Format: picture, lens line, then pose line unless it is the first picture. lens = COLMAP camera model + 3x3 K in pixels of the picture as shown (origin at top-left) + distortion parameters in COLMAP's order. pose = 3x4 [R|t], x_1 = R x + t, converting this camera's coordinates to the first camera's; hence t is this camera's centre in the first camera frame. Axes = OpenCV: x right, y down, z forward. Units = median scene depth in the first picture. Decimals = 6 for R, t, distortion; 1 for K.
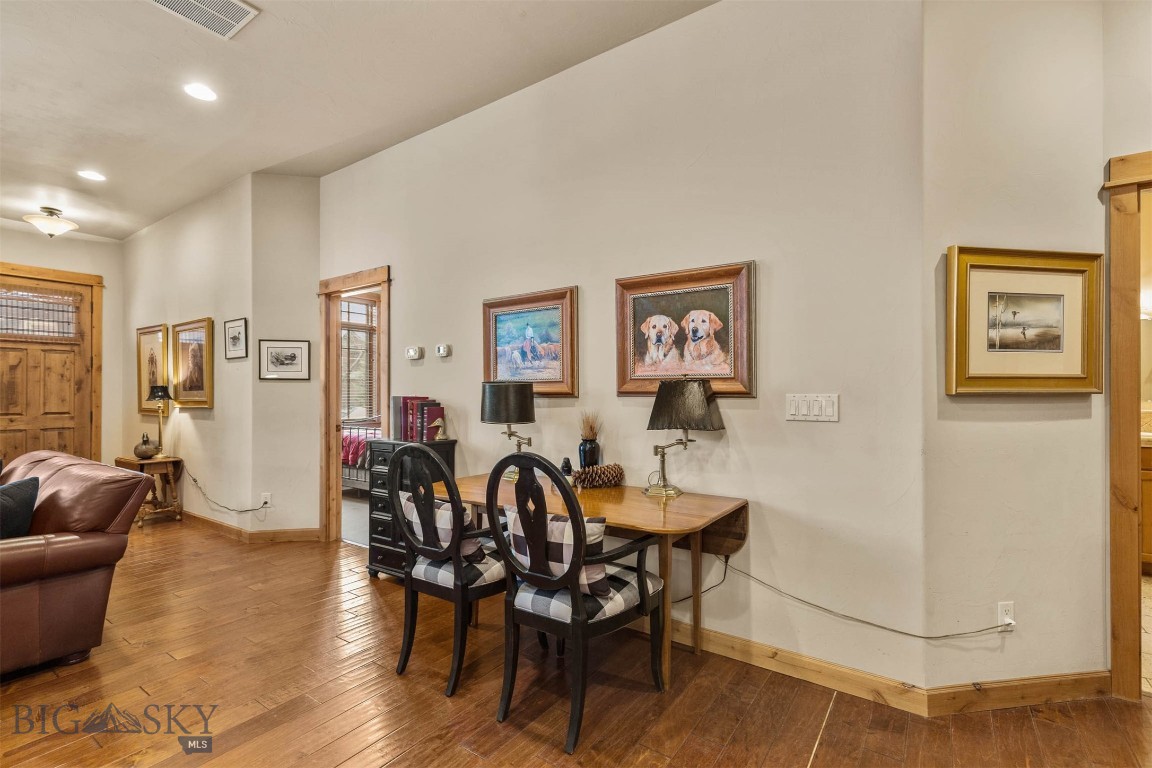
lens RADIAL K [[520.5, 0, 577.7], [0, 520.5, 390.8], [0, 0, 1]] dist [0.000438, -0.000290]
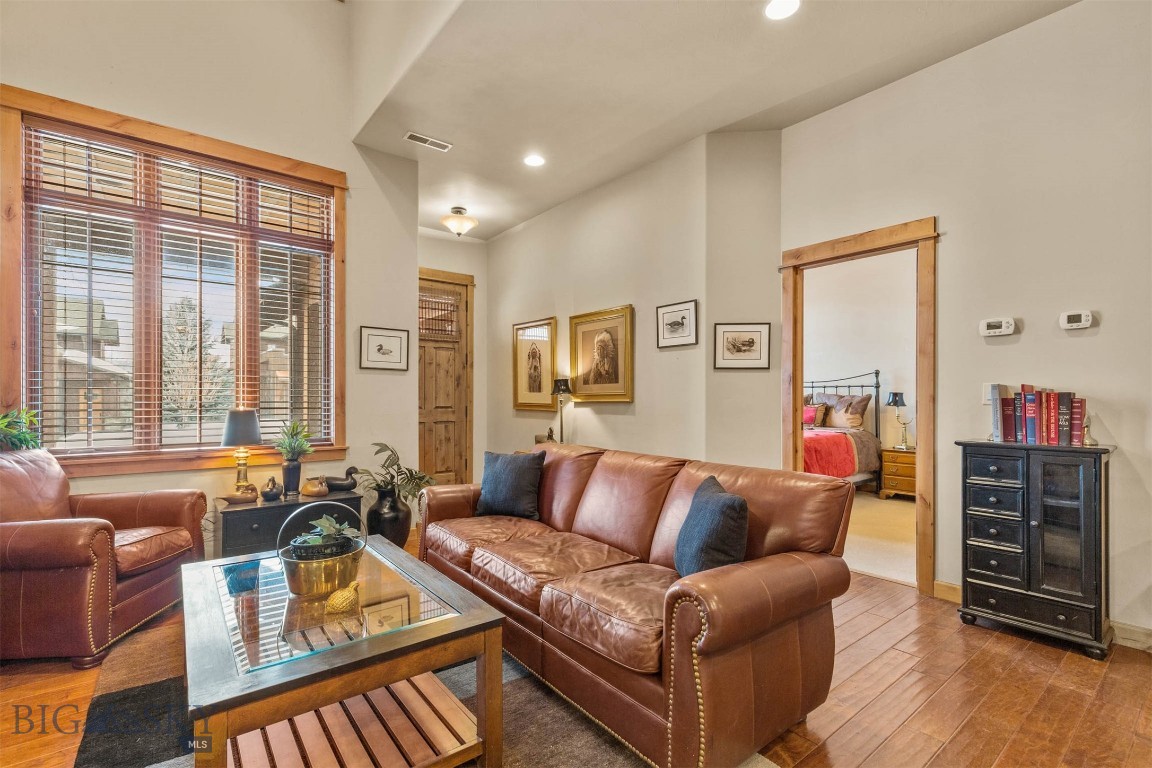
lens RADIAL K [[518.0, 0, 573.3], [0, 518.0, 397.9], [0, 0, 1]] dist [-0.000594, -0.000489]
pose [[0.956160, 0.003652, -0.292823, -0.793867], [-0.001362, 0.999967, 0.008022, 0.027720], [0.292843, -0.007272, 0.956133, 0.130903]]
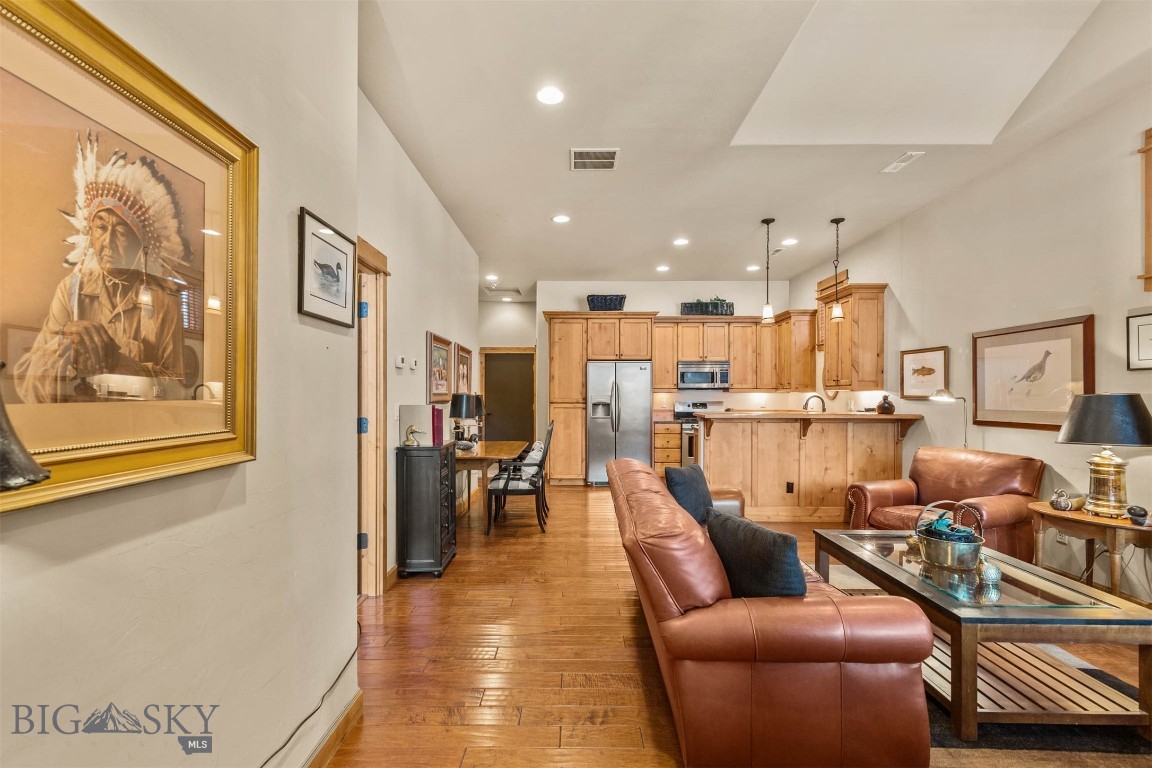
lens RADIAL K [[520.4, 0, 573.7], [0, 520.4, 396.3], [0, 0, 1]] dist [0.001880, 0.000099]
pose [[-0.563262, -0.000029, 0.826279, -1.551385], [-0.008368, 0.999949, -0.005669, -0.003228], [-0.826236, -0.010107, -0.563233, 1.504353]]
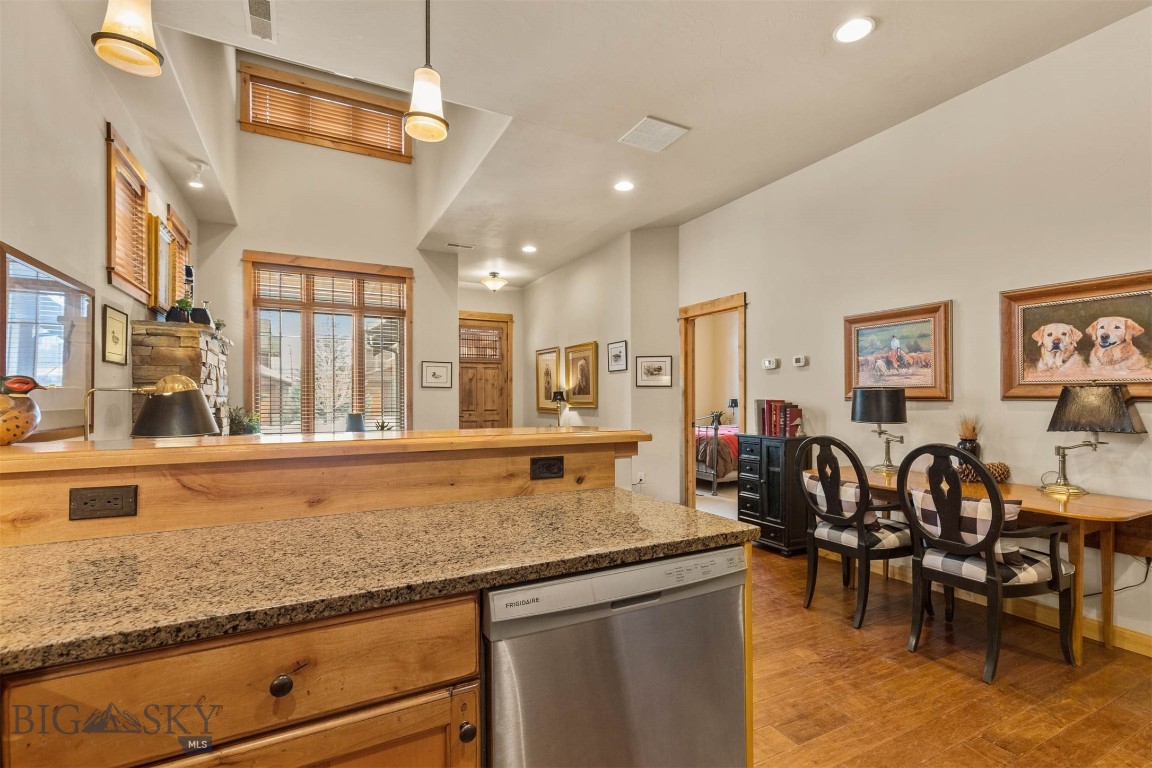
lens RADIAL K [[518.0, 0, 573.3], [0, 518.0, 397.9], [0, 0, 1]] dist [-0.000594, -0.000489]
pose [[0.878101, 0.001179, -0.478473, -0.164923], [0.002817, 0.999967, 0.007632, -0.004479], [0.478467, -0.008050, 0.878069, -0.318913]]
